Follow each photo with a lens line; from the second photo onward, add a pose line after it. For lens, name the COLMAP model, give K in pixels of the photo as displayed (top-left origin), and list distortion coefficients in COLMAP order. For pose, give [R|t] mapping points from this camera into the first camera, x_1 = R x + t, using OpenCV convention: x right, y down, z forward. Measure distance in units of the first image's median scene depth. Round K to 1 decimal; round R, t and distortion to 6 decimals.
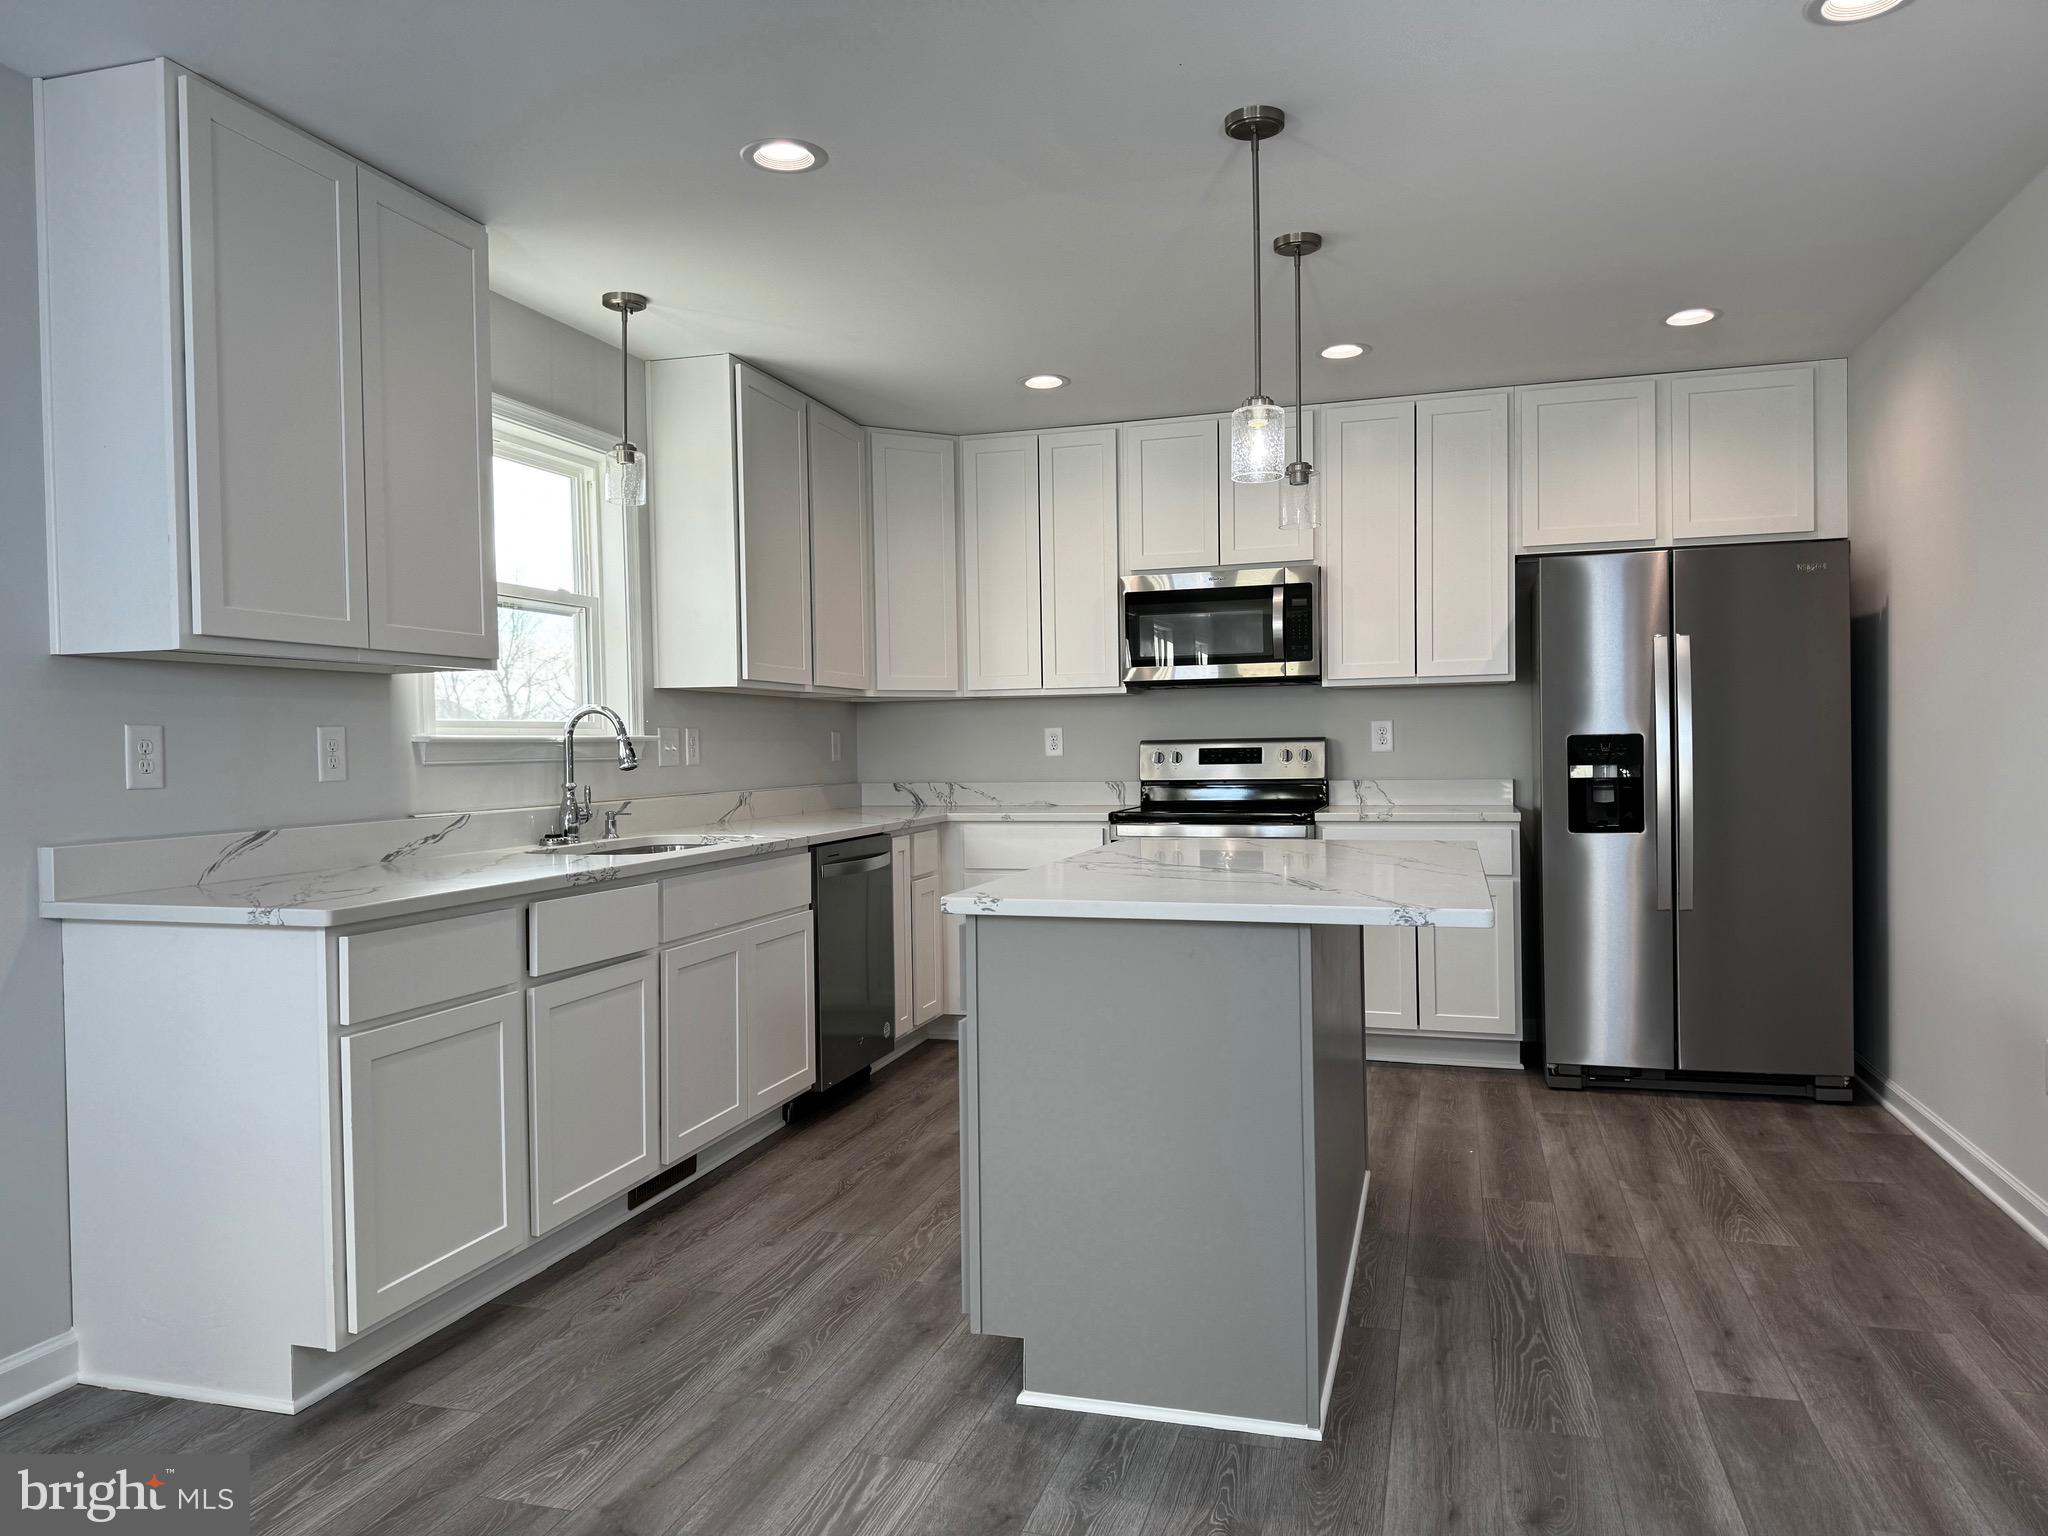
lens RADIAL K [[1428.7, 0, 1024.0], [0, 1428.7, 768.0], [0, 0, 1]] dist [0.118749, -0.195115]
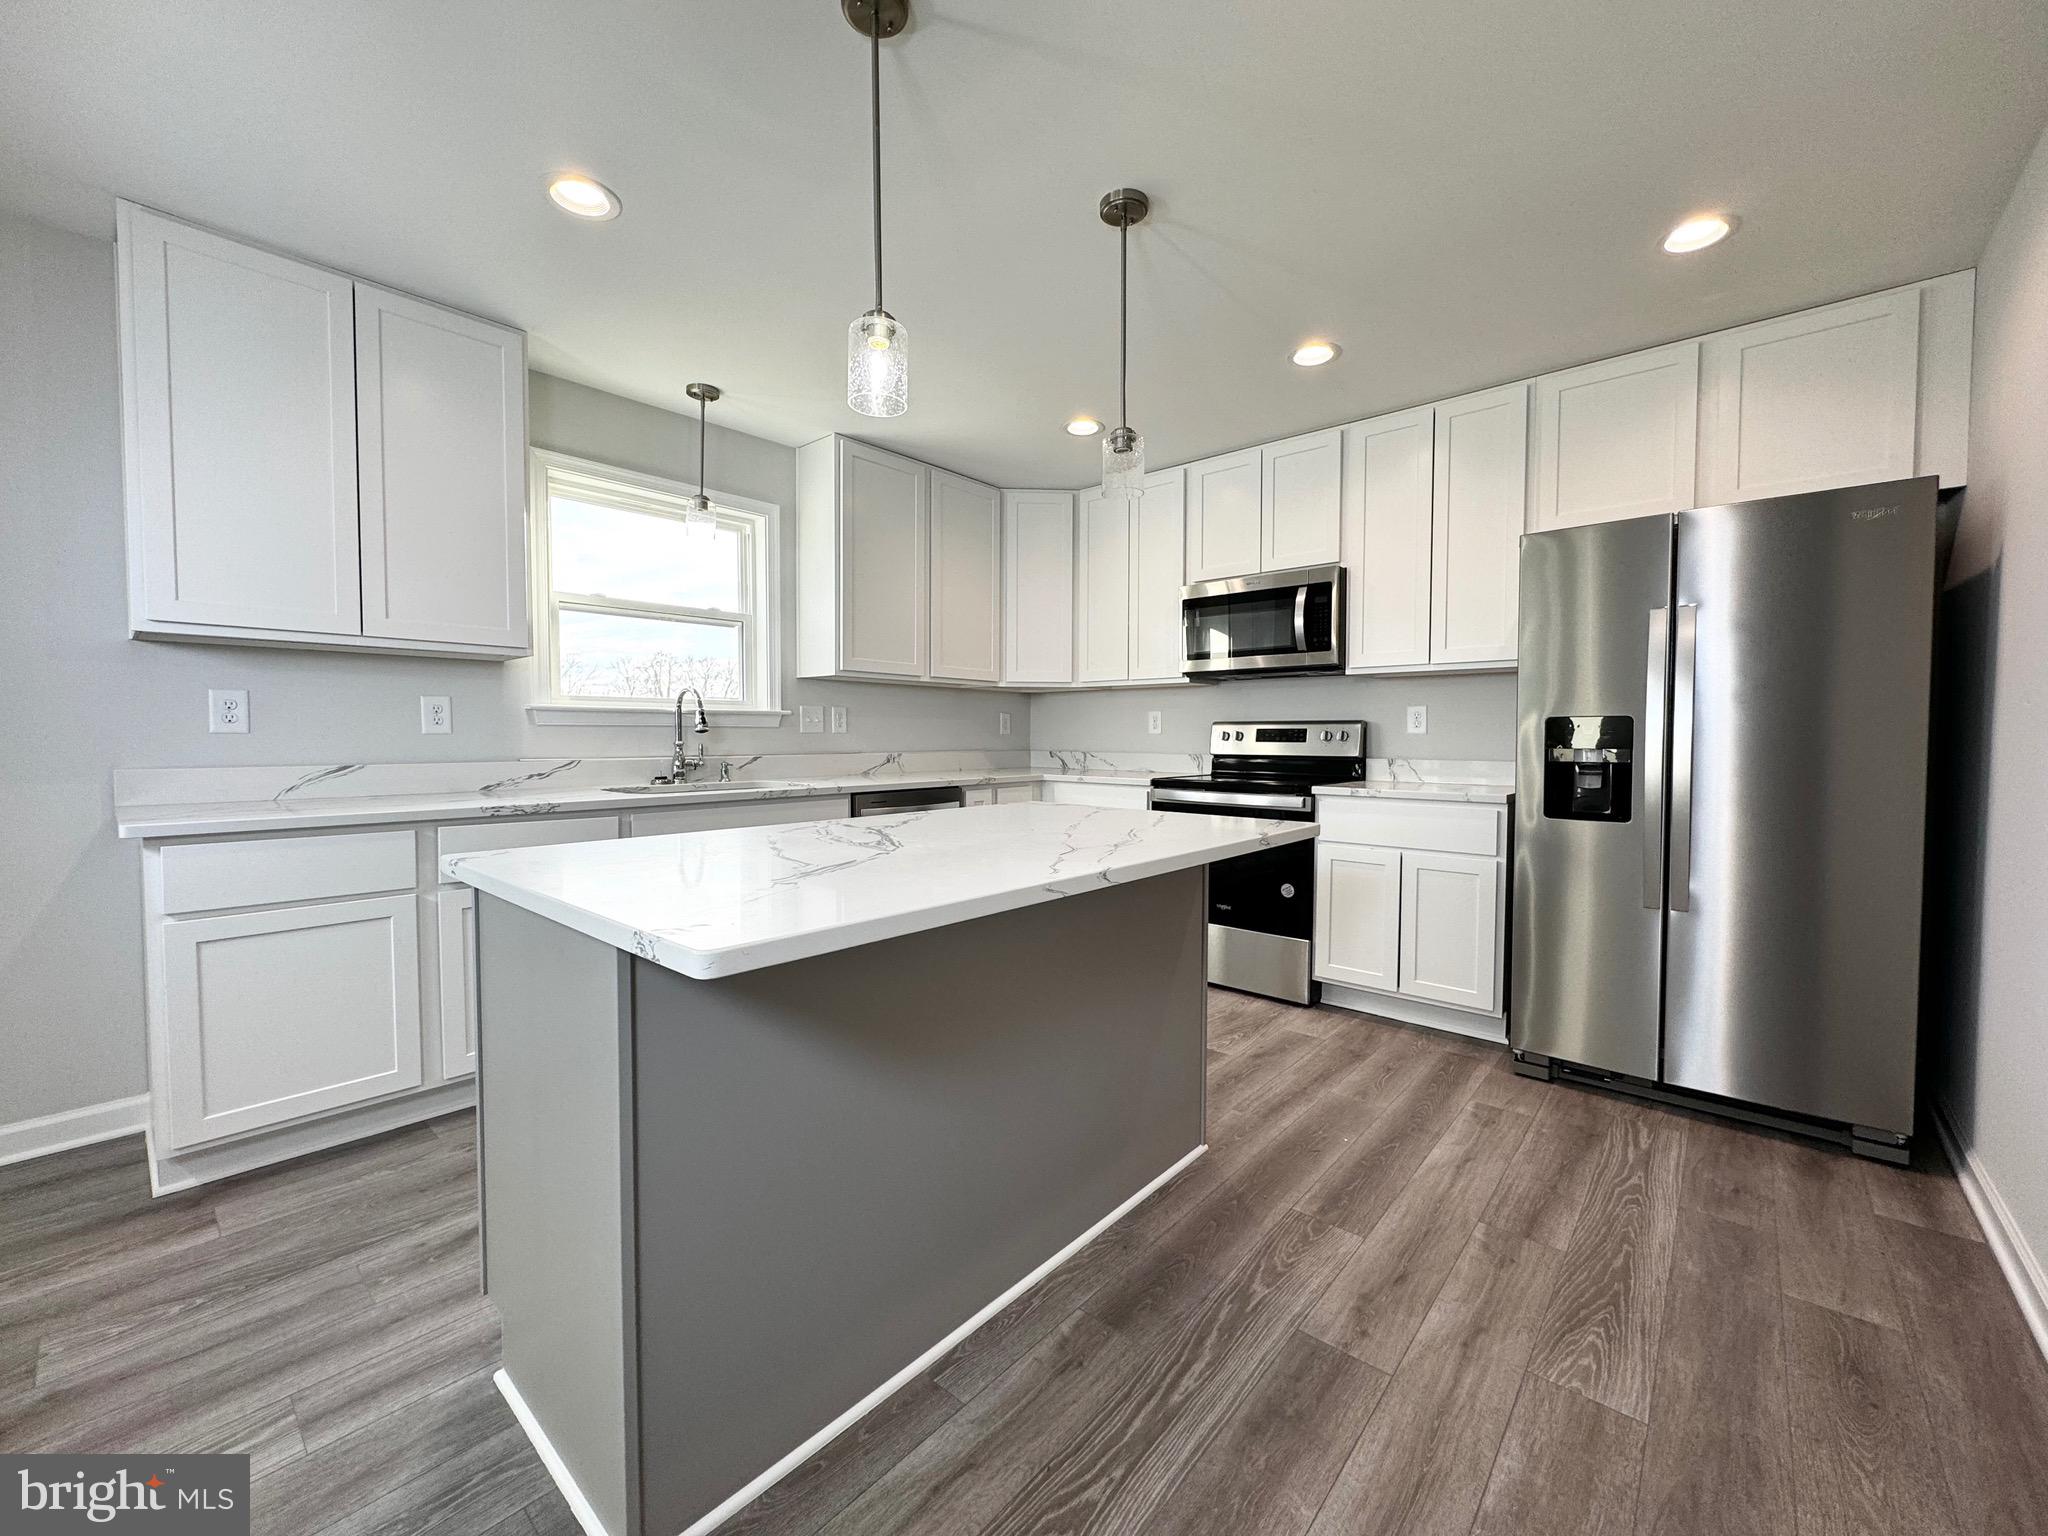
lens RADIAL K [[817.8, 0, 1024.4], [0, 817.8, 764.7], [0, 0, 1]] dist [-0.002437, -0.000201]
pose [[0.907765, 0.033985, -0.418100, 0.276224], [-0.024148, 0.999294, 0.028796, 0.001739], [0.418783, -0.016044, 0.907945, 0.344638]]
